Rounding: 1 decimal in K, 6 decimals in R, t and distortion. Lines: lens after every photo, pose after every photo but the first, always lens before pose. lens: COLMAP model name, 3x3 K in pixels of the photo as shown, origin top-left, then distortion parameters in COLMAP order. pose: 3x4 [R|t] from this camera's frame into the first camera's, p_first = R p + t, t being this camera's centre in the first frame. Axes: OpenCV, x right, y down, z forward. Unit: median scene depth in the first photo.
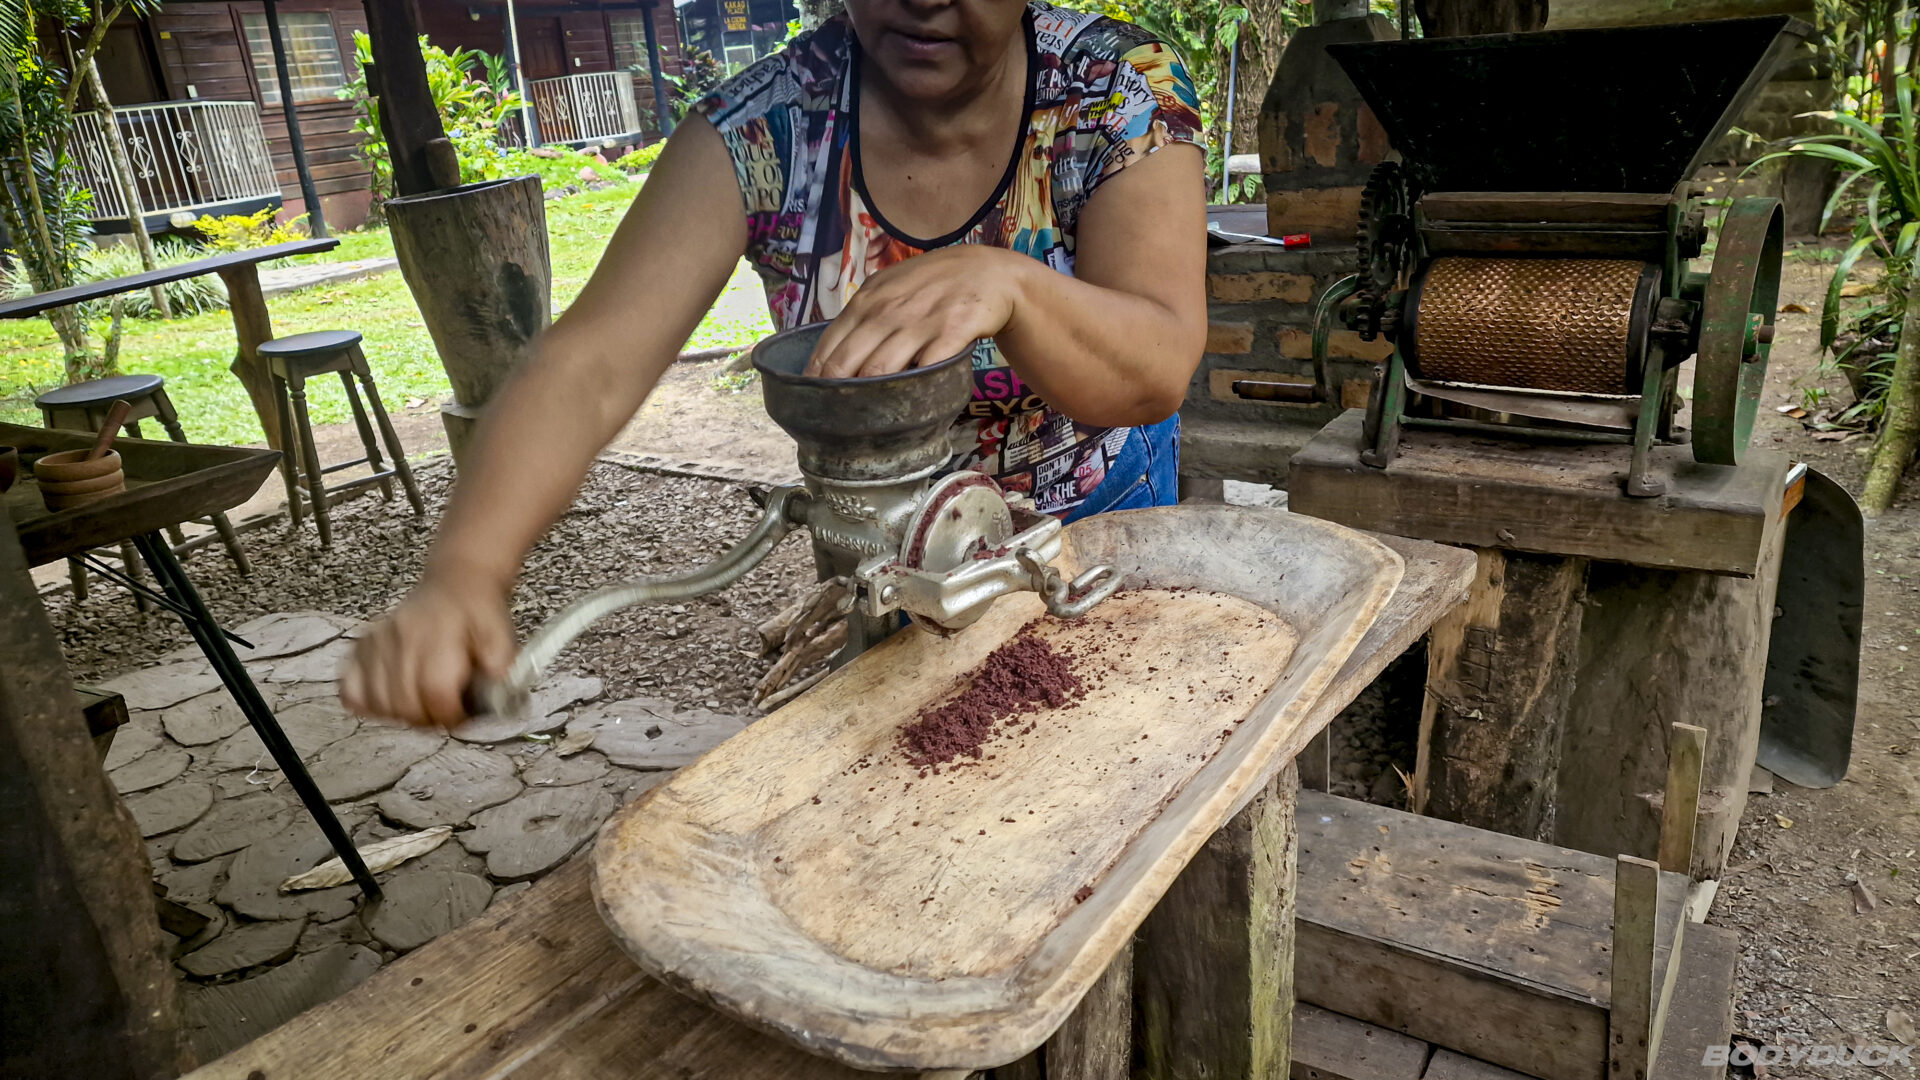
lens RADIAL K [[1345.2, 0, 955.6], [0, 1345.2, 544.7], [0, 0, 1]] dist [-0.011977, 0.002965]
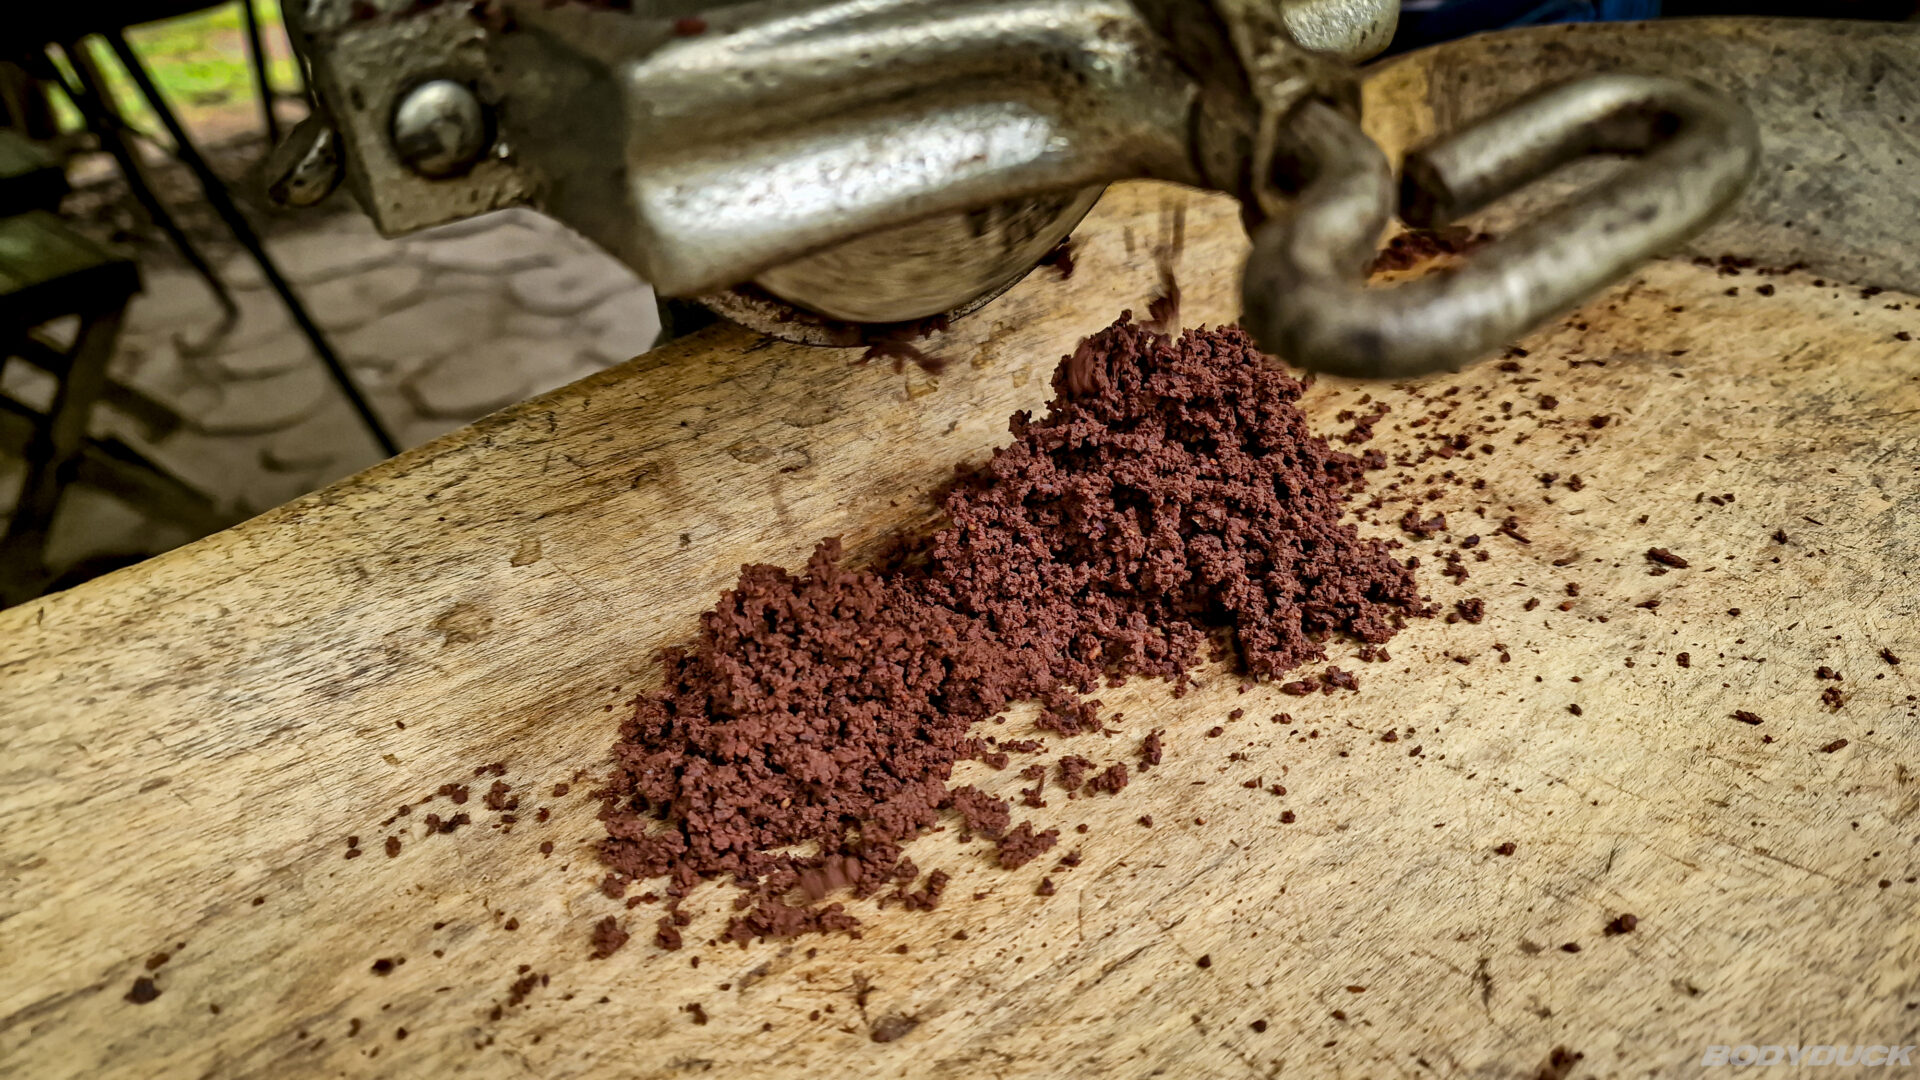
lens RADIAL K [[1345.2, 0, 973.3], [0, 1345.2, 554.5], [0, 0, 1]] dist [-0.011977, 0.002965]
pose [[0.970131, 0.155657, -0.186057, 0.065422], [-0.098918, 0.954158, 0.282485, 0.031355], [0.221499, -0.255643, 0.941055, 0.746749]]
